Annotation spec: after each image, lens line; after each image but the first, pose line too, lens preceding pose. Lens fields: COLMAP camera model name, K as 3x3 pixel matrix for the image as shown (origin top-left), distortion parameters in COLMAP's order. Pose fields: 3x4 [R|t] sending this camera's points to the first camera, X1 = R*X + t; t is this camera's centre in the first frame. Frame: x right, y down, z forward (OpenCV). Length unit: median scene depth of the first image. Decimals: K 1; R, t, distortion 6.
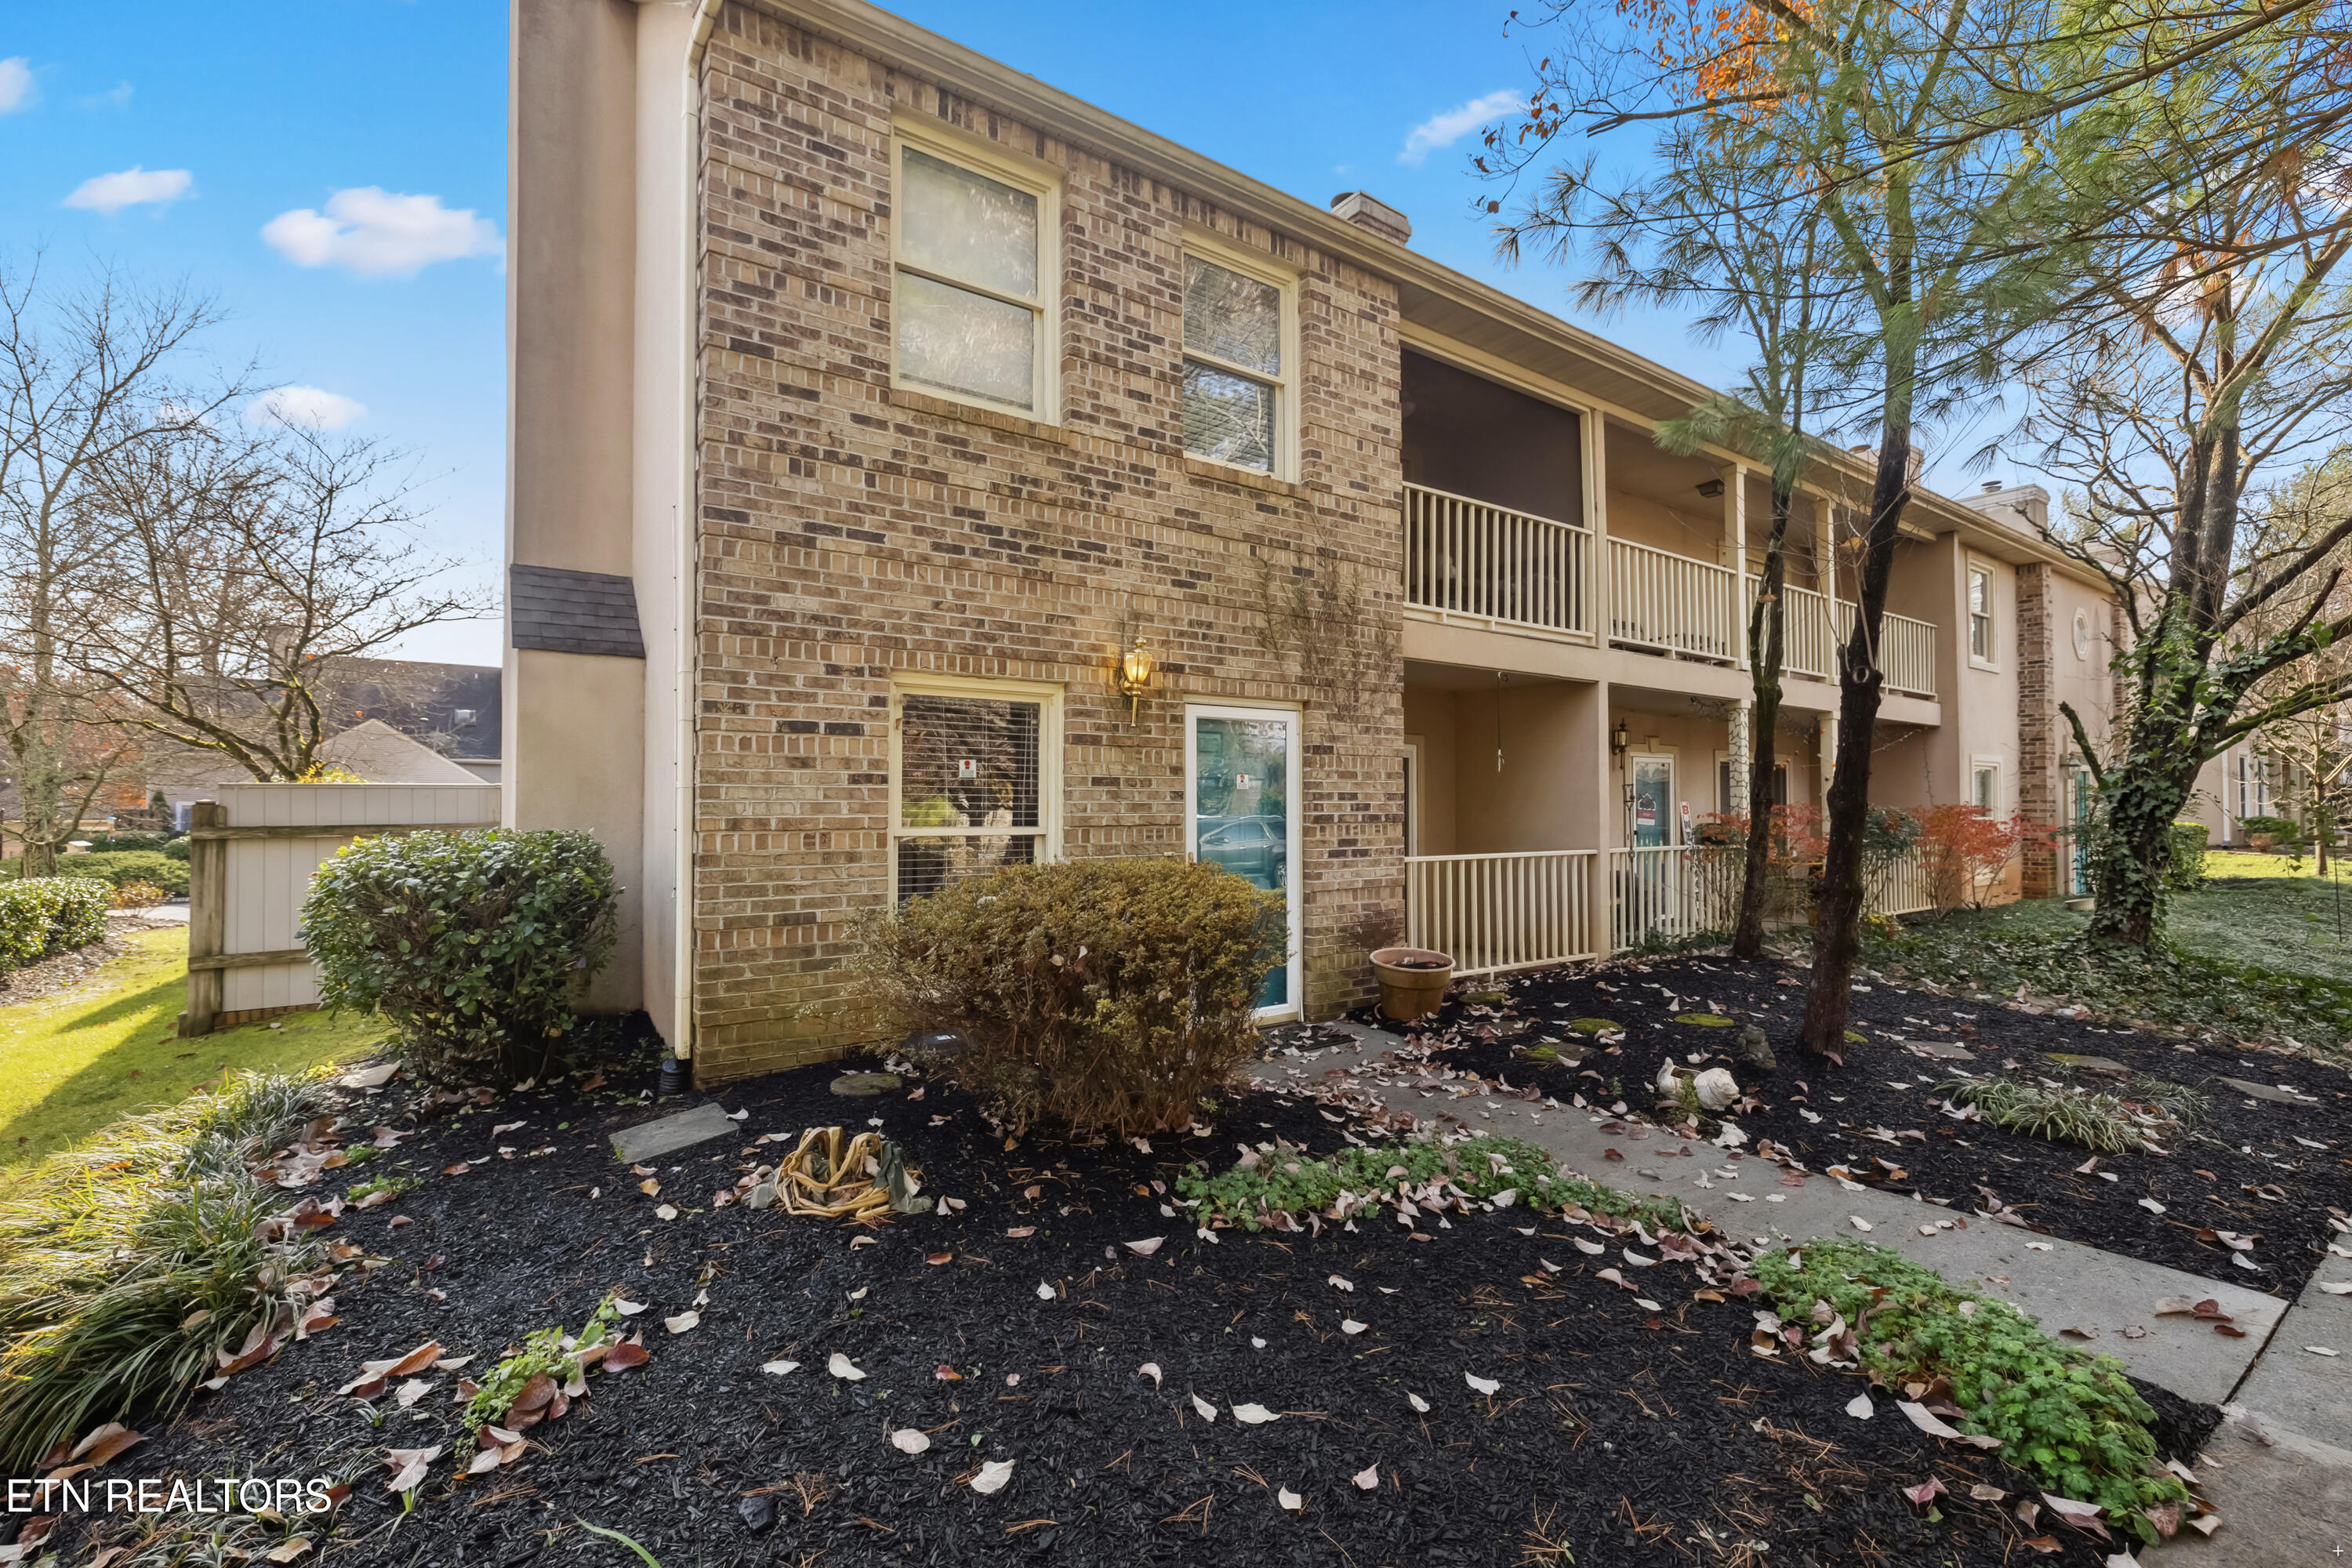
lens RADIAL K [[956.1, 0, 1176.0], [0, 956.1, 784.0], [0, 0, 1]] dist [0.000194, -0.000058]
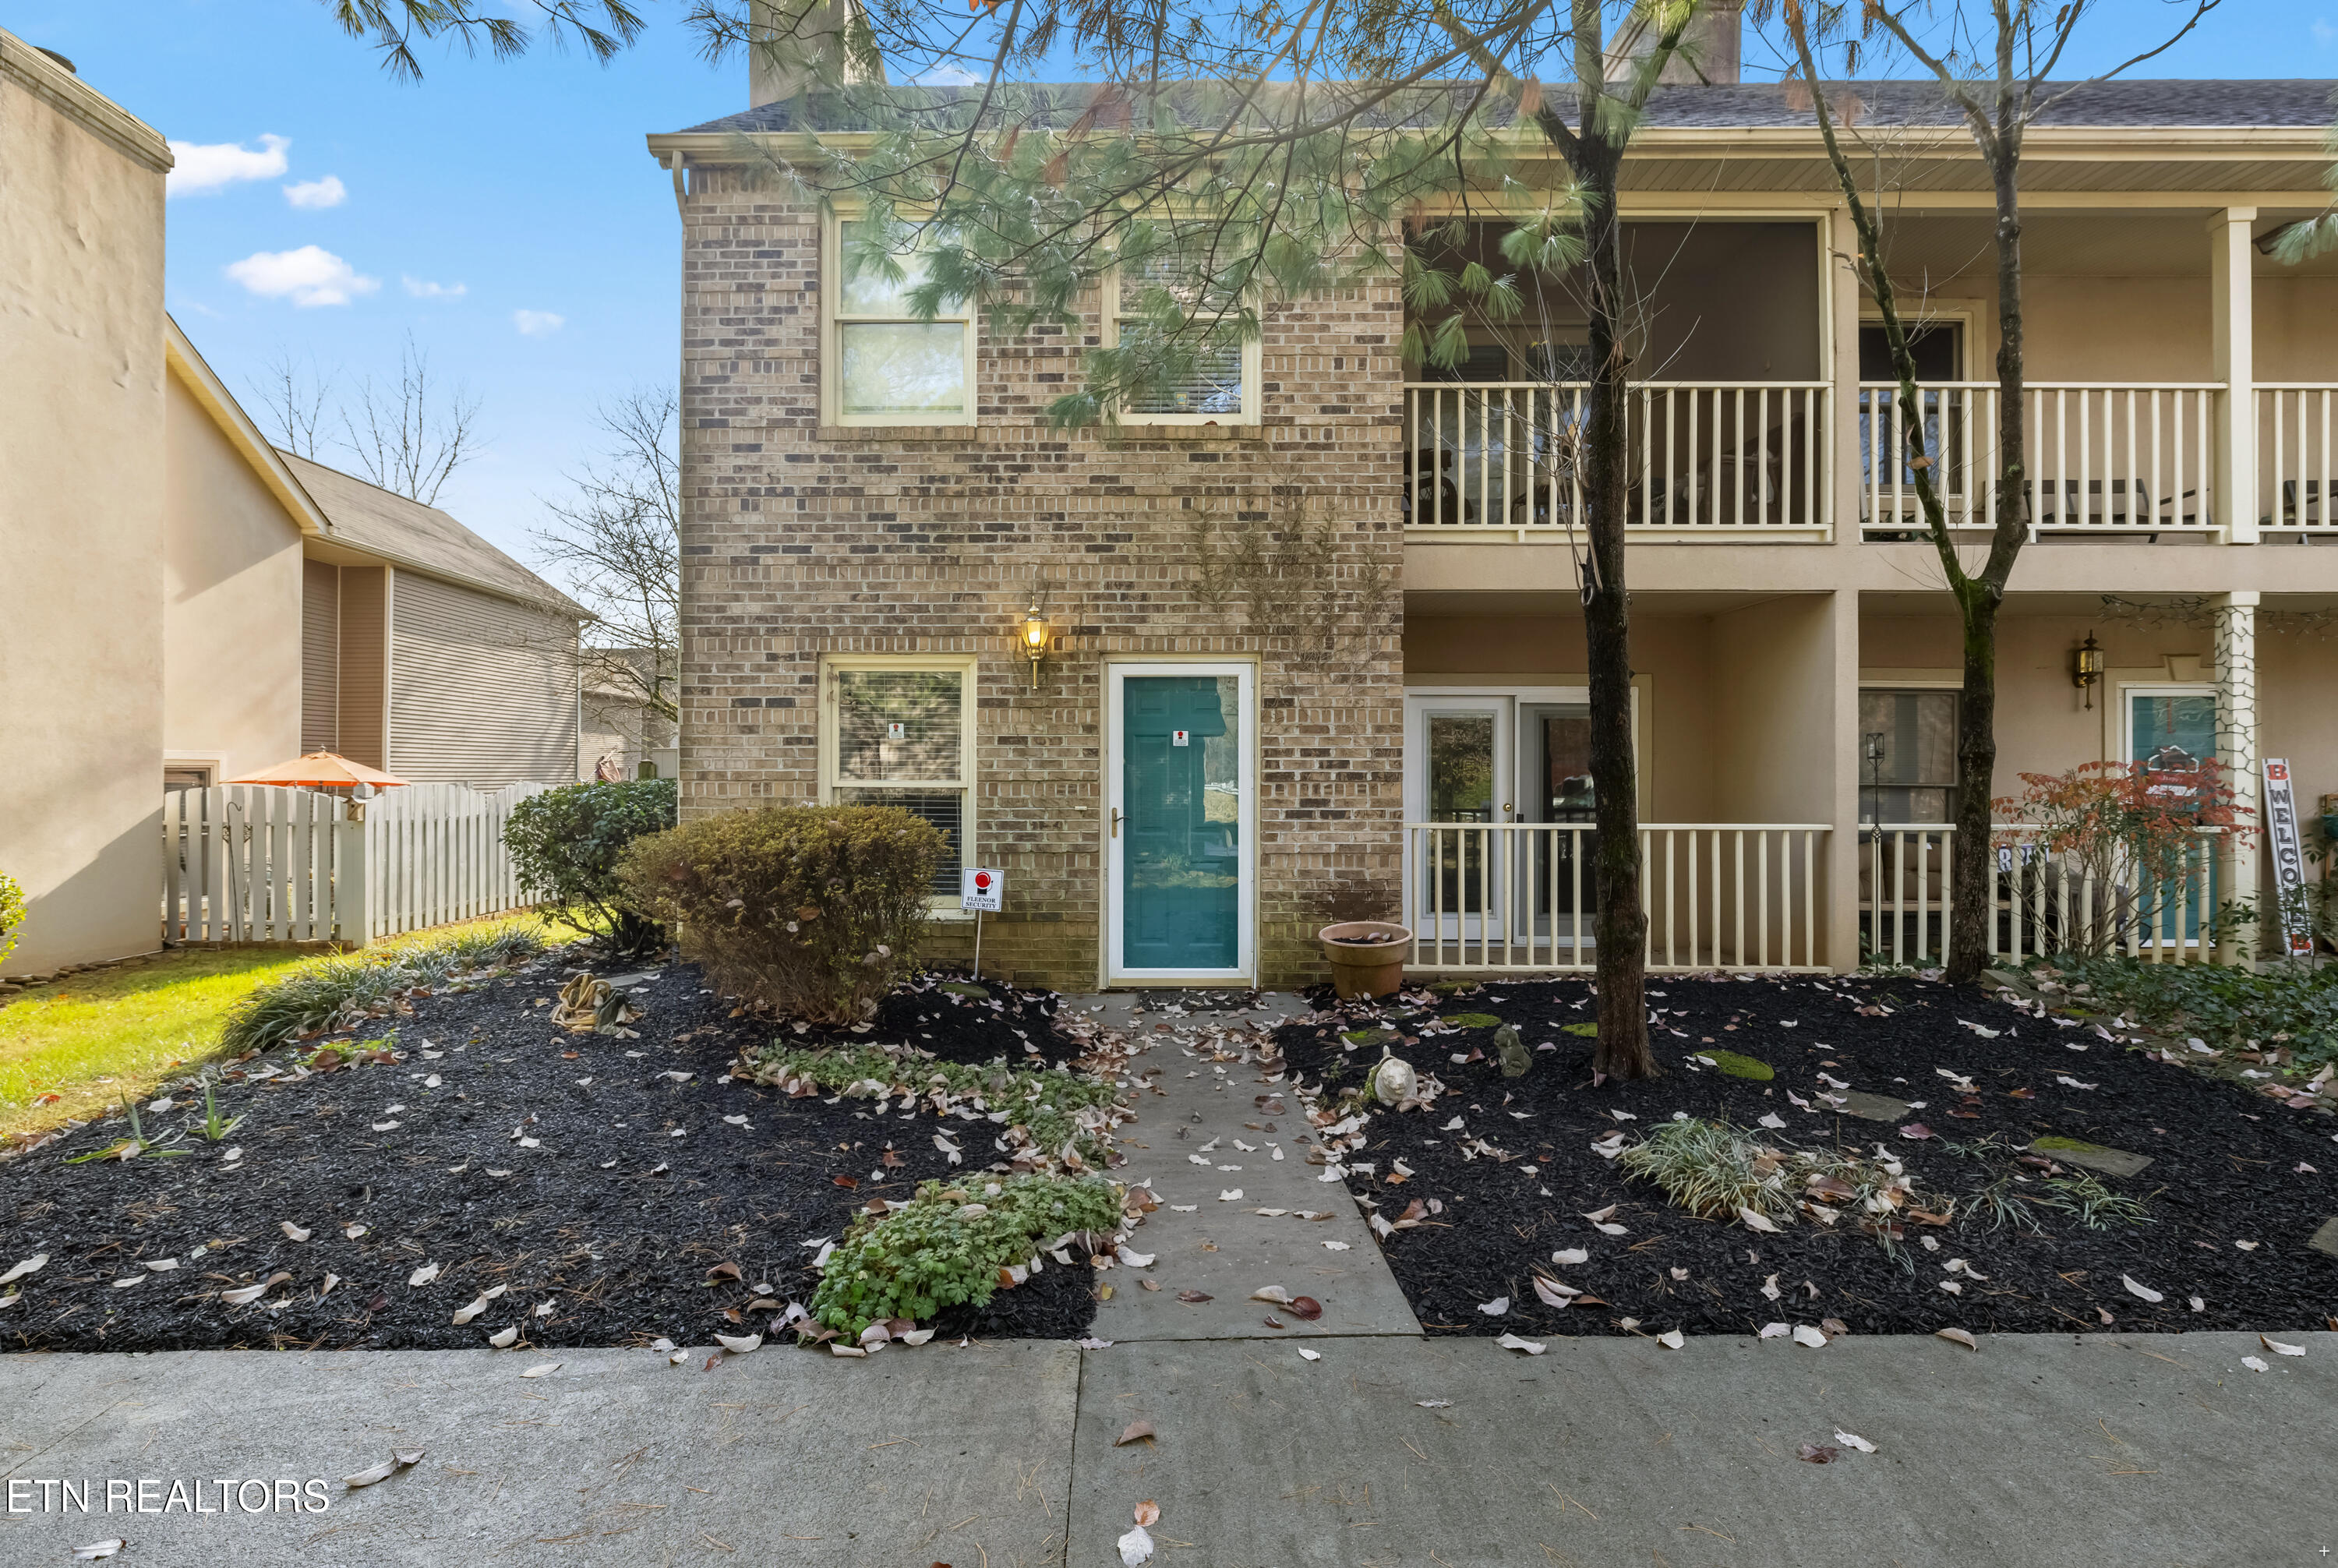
lens RADIAL K [[1145.6, 0, 1172.1], [0, 1145.6, 756.1], [0, 0, 1]] dist [-0.007767, 0.000876]
pose [[0.829622, -0.002717, -0.558319, 0.824304], [0.011417, 0.999862, 0.012099, 0.001769], [0.558209, -0.016412, 0.829538, 0.011738]]
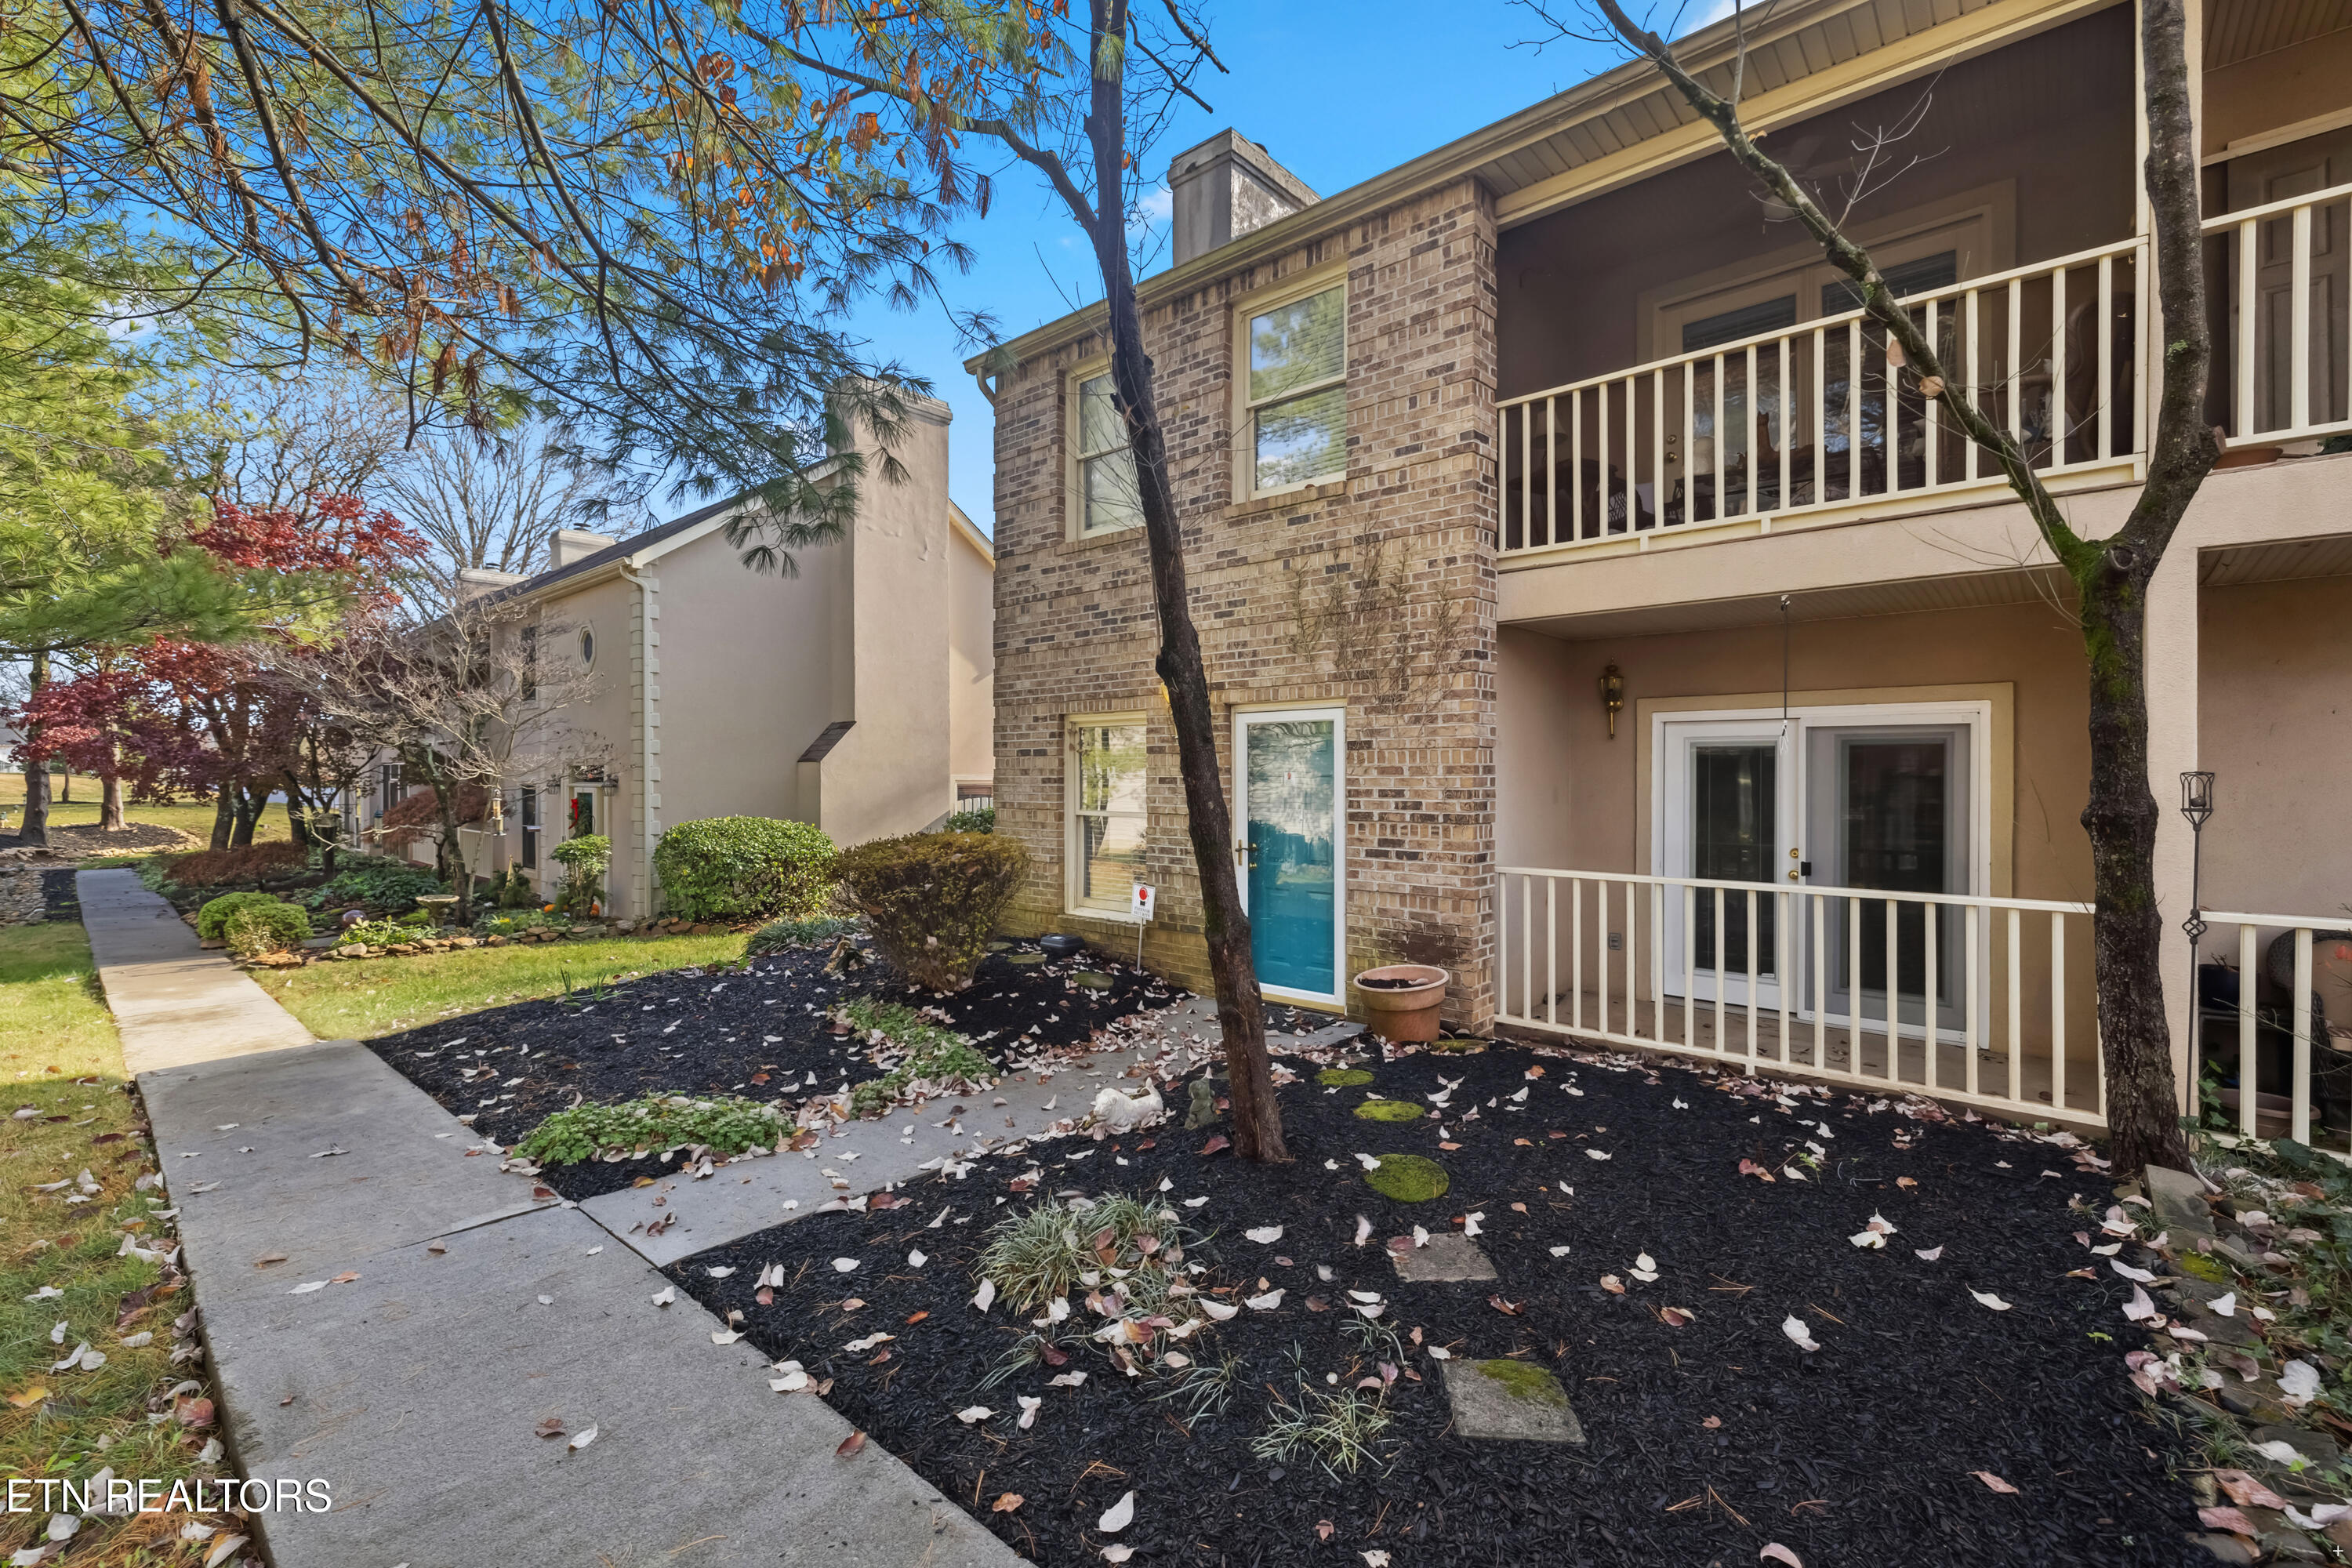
lens RADIAL K [[1008.0, 0, 1171.8], [0, 1008.0, 770.3], [0, 0, 1]] dist [-0.000894, 0.000184]
pose [[0.255820, -0.000530, -0.966724, 1.302008], [0.026218, 0.999636, 0.006390, -0.026056], [0.966369, -0.026980, 0.255740, 0.657341]]
